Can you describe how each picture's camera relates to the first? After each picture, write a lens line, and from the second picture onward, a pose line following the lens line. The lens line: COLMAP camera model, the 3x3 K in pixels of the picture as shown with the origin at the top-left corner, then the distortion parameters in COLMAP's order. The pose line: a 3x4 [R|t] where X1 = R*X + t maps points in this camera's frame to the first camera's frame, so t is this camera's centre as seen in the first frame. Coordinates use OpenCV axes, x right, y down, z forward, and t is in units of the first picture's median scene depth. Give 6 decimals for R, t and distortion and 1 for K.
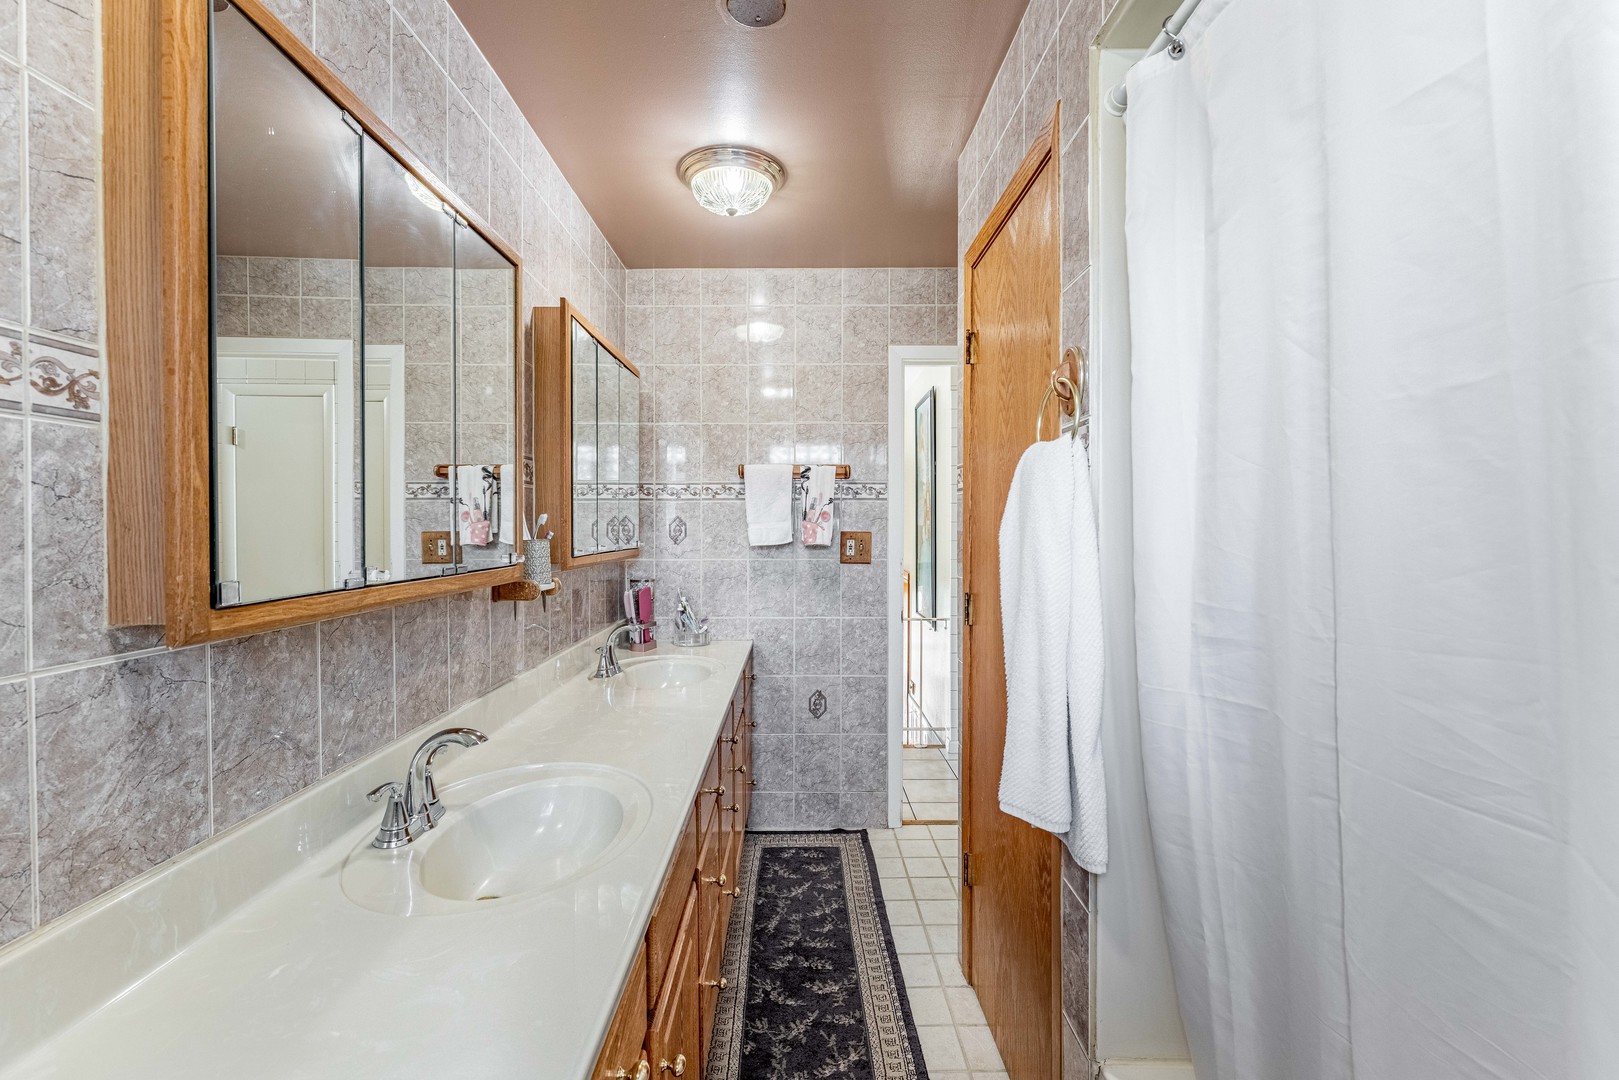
lens RADIAL K [[708.8, 0, 810.5], [0, 708.8, 531.0], [0, 0, 1]] dist [-0.000464, 0.000377]
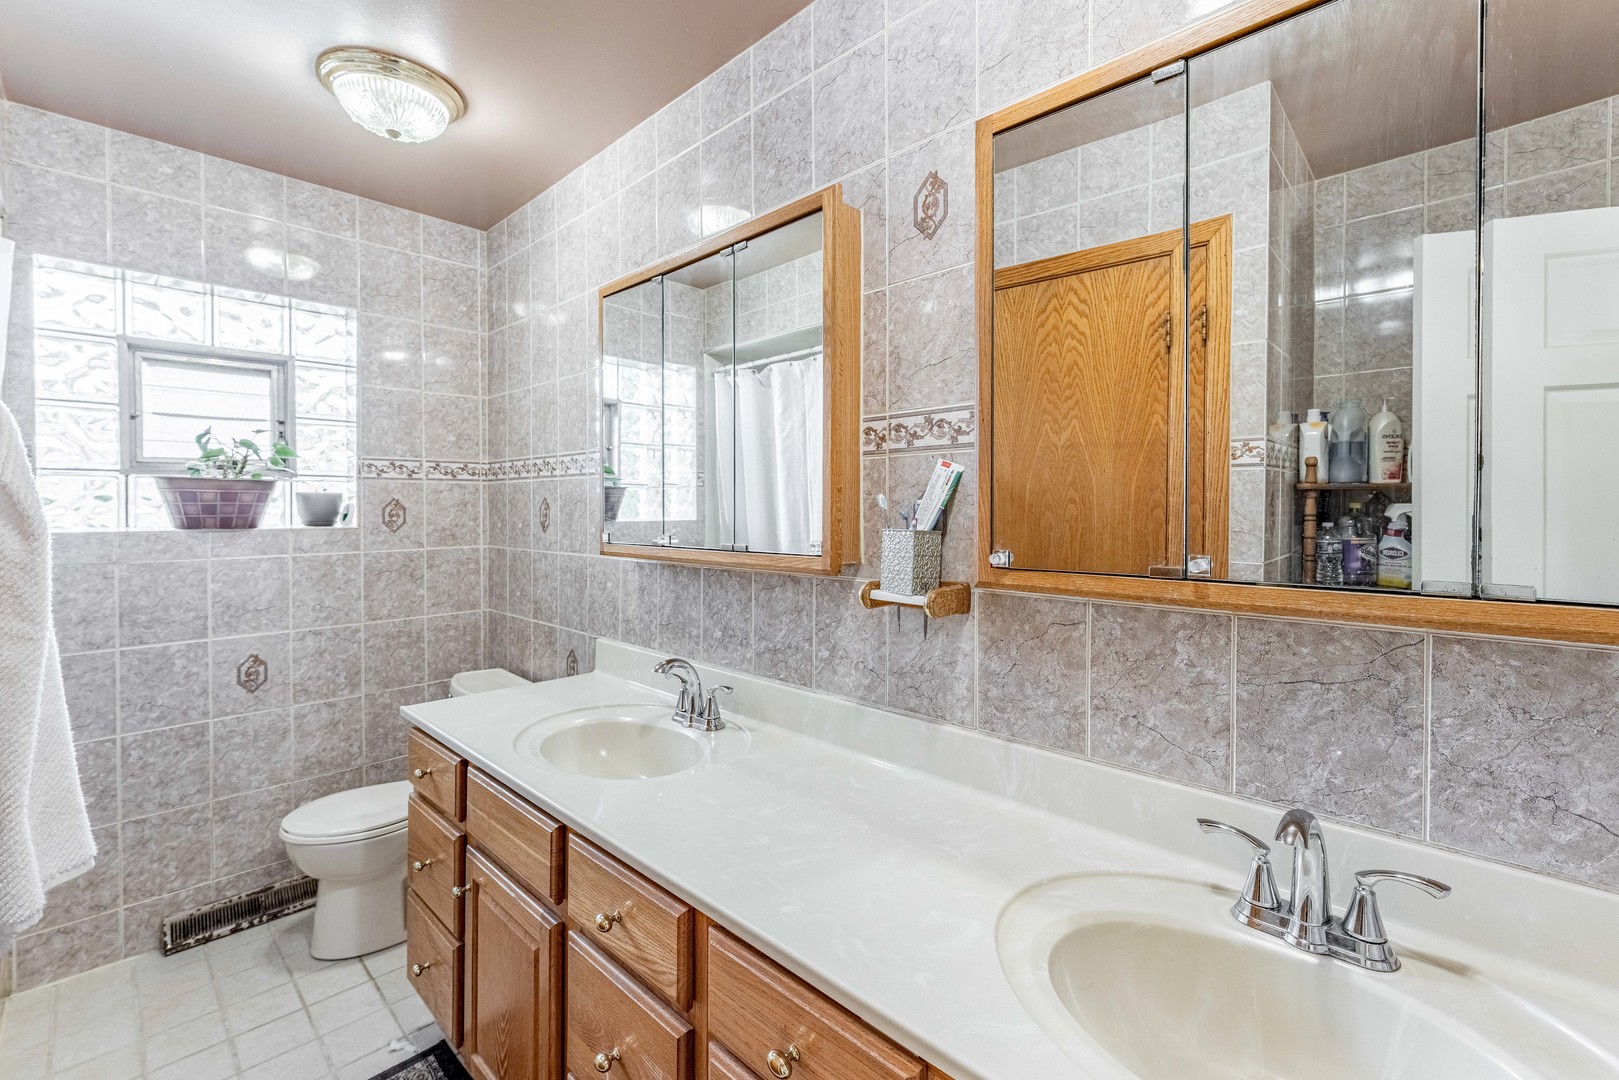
lens RADIAL K [[708.8, 0, 811.0], [0, 708.8, 524.7], [0, 0, 1]] dist [-0.000464, 0.000377]
pose [[-0.726487, 0.011810, -0.687079, 0.227985], [-0.003689, 0.999771, 0.021086, -0.007059], [0.687170, 0.017853, -0.726277, 2.067670]]
